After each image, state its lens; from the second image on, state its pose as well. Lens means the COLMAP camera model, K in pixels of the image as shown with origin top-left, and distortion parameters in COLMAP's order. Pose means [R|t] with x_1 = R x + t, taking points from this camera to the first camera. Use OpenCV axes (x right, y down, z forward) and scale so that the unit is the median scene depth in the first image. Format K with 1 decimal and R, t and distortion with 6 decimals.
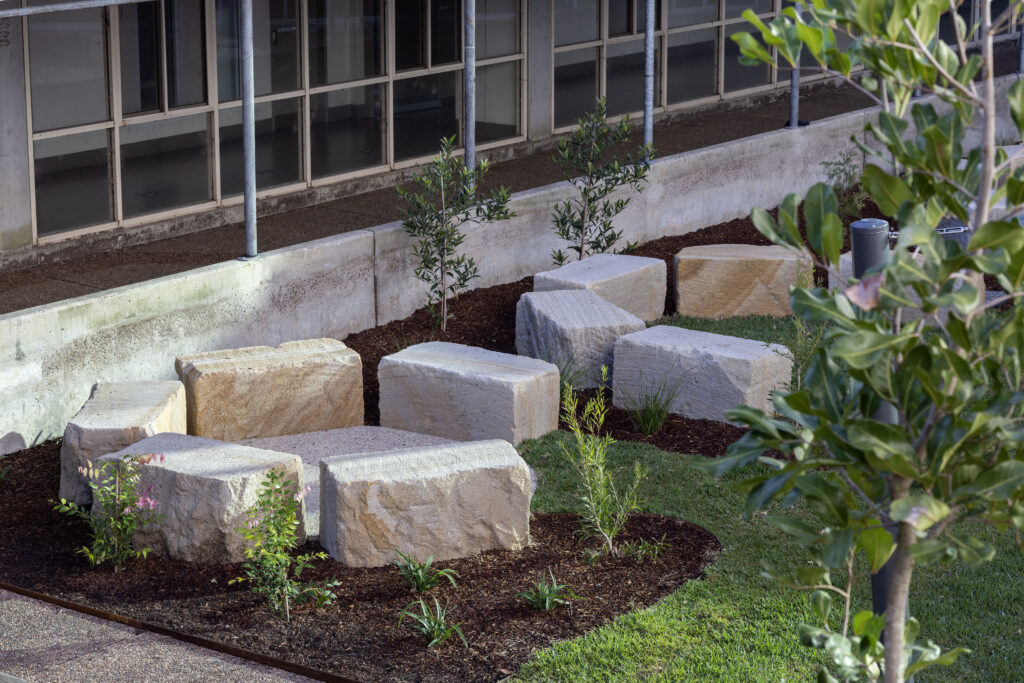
lens RADIAL K [[2378.7, 0, 494.0], [0, 2378.7, 341.4], [0, 0, 1]] dist [-0.082933, 0.373941]
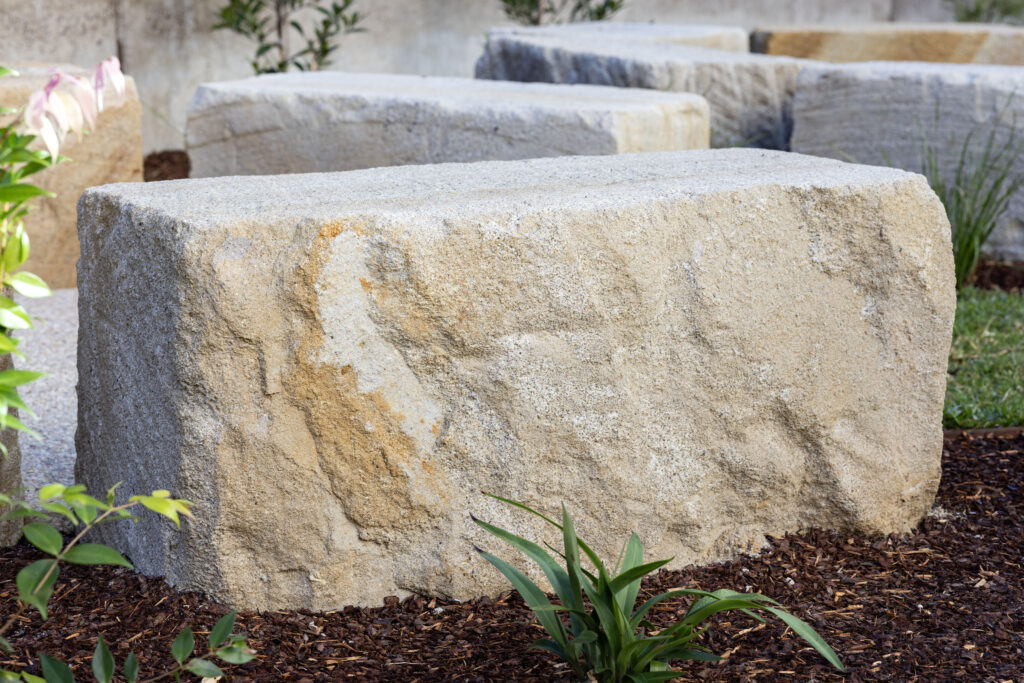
lens RADIAL K [[2467.2, 0, 512.0], [0, 2467.2, 341.5], [0, 0, 1]] dist [-0.048290, 0.781464]
pose [[0.987084, -0.009870, 0.159898, -0.060464], [0.022014, 0.996989, -0.074357, 0.073312], [-0.158683, 0.076917, 0.984329, 0.641228]]
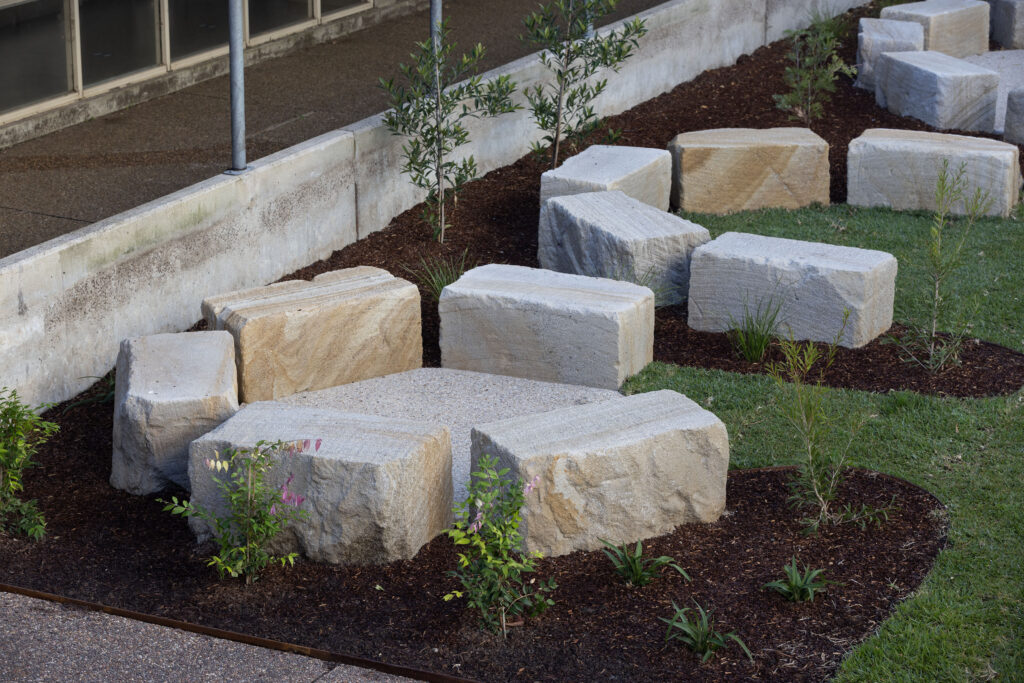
lens RADIAL K [[2407.2, 0, 512.0], [0, 2407.2, 341.5], [0, 0, 1]] dist [-0.059068, -0.570677]
pose [[0.982258, -0.052076, 0.180158, -0.181107], [0.040063, 0.996764, 0.069694, -0.033526], [-0.183205, -0.061240, 0.981165, 0.148089]]
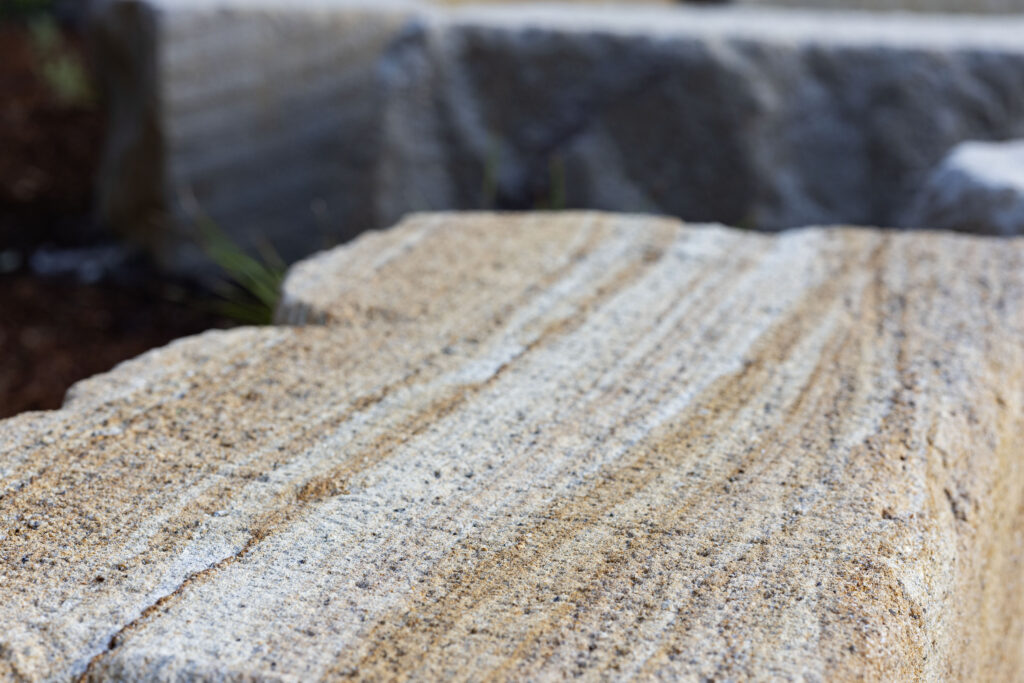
lens RADIAL K [[2378.7, 0, 494.0], [0, 2378.7, 341.4], [0, 0, 1]] dist [-0.082933, 0.373941]
pose [[0.661559, -0.151539, 0.734422, -0.150694], [0.189443, 0.981375, 0.031846, 0.001587], [-0.725570, 0.118063, 0.677945, 0.959851]]
